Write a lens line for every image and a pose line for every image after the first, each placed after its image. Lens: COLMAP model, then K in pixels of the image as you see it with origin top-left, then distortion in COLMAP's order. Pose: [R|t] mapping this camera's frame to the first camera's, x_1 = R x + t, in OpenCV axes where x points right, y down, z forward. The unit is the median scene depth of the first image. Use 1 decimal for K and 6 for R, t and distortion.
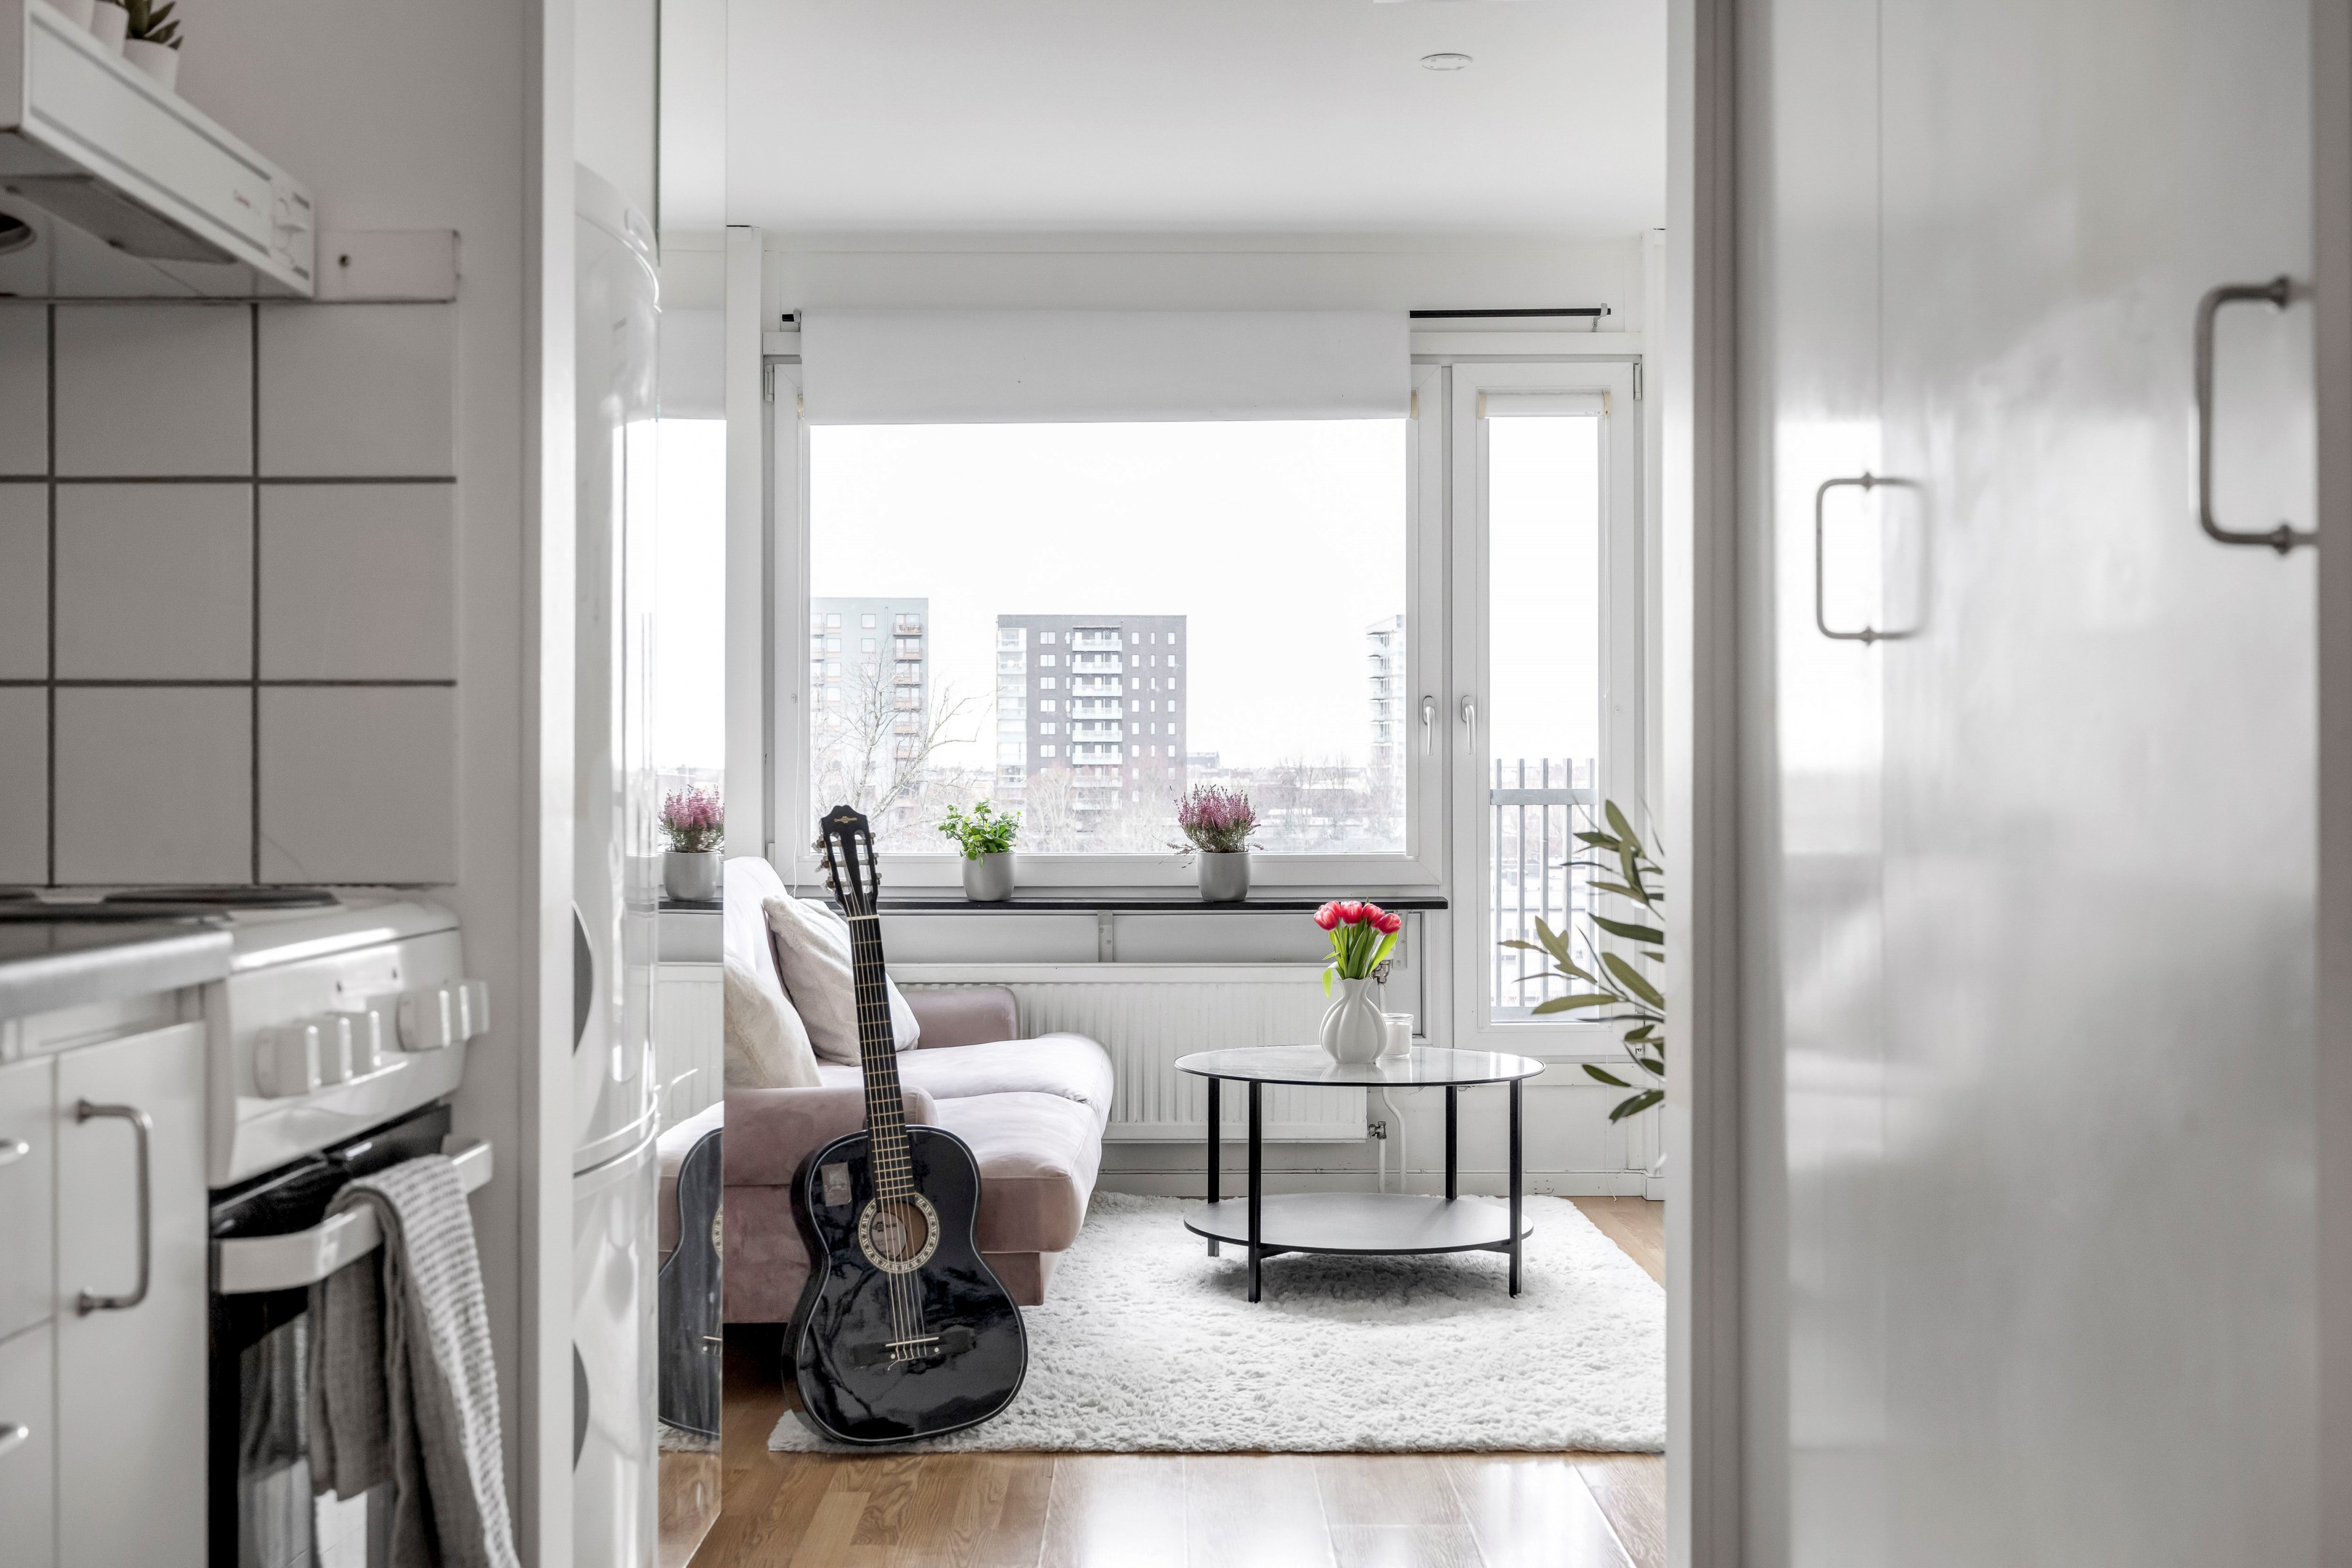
lens RADIAL K [[2505.9, 0, 1179.0], [0, 2505.9, 782.1], [0, 0, 1]] dist [-0.002319, 0.000000]
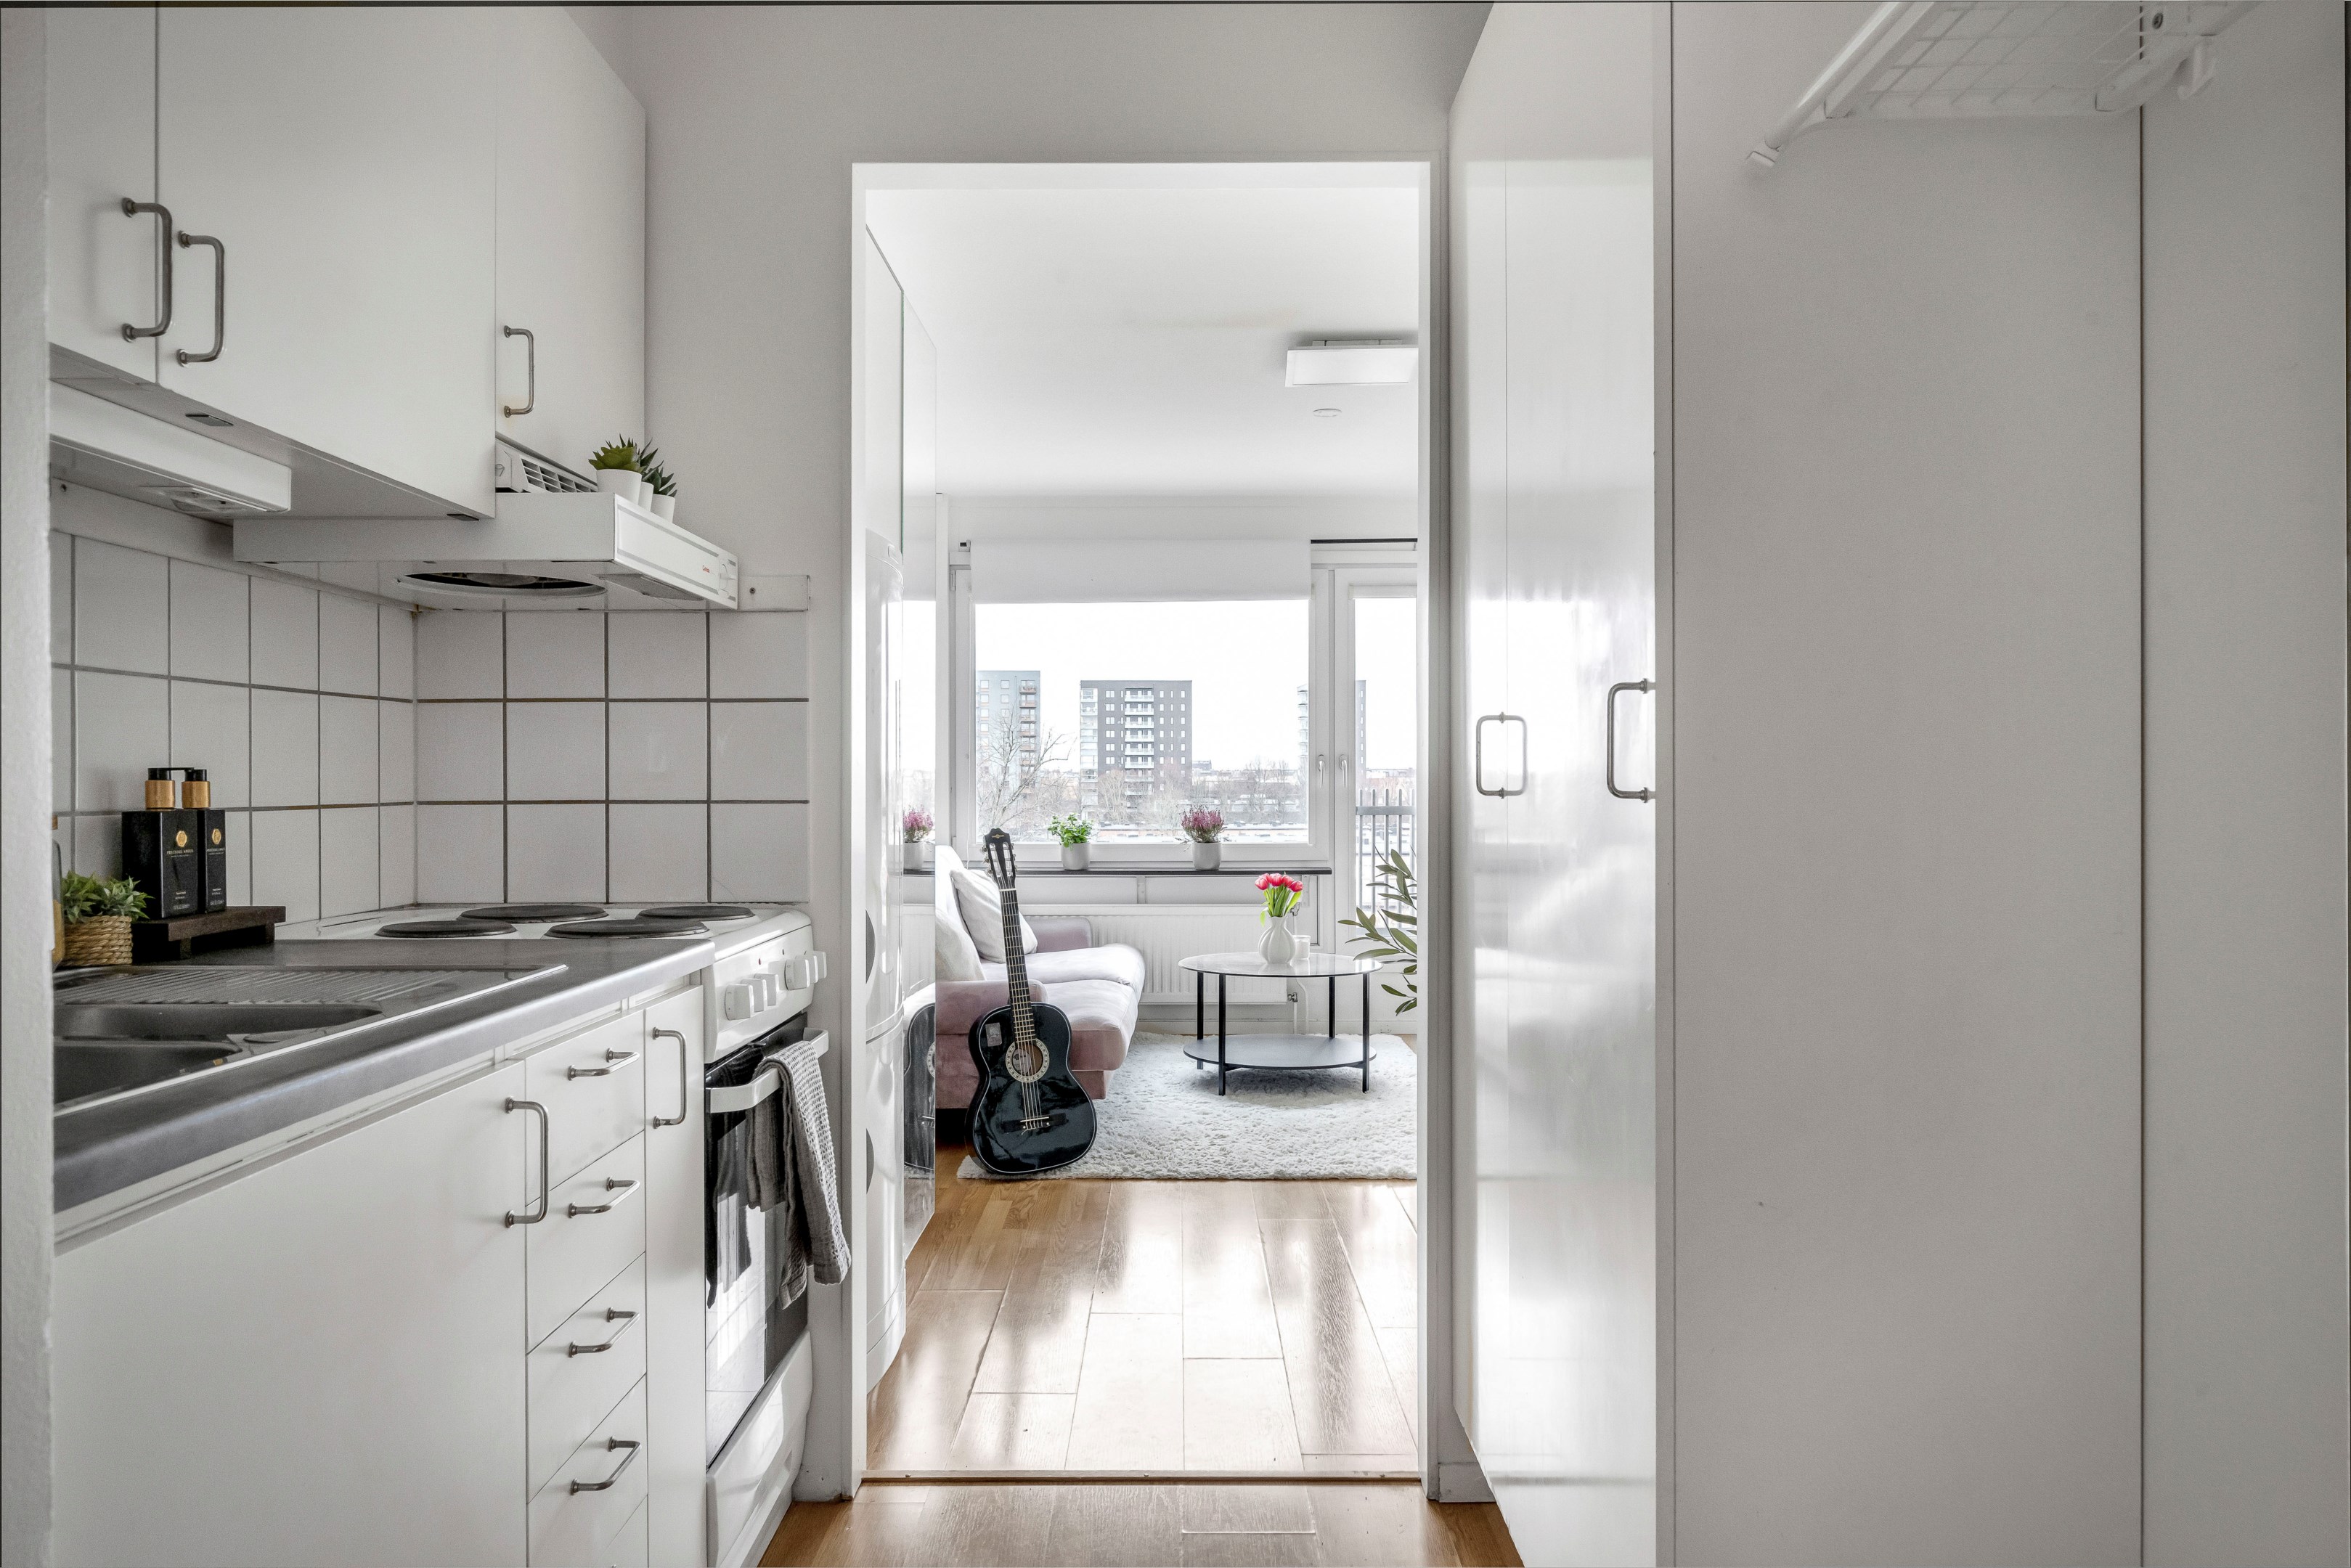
lens RADIAL K [[1496.1, 0, 1170.0], [0, 1496.1, 789.3], [0, 0, 1]] dist [0.001146, 0.001463]
pose [[0.999915, -0.001009, -0.013033, 0.008201], [0.001174, 0.999919, 0.012640, -0.034095], [0.013019, -0.012655, 0.999835, -0.101262]]
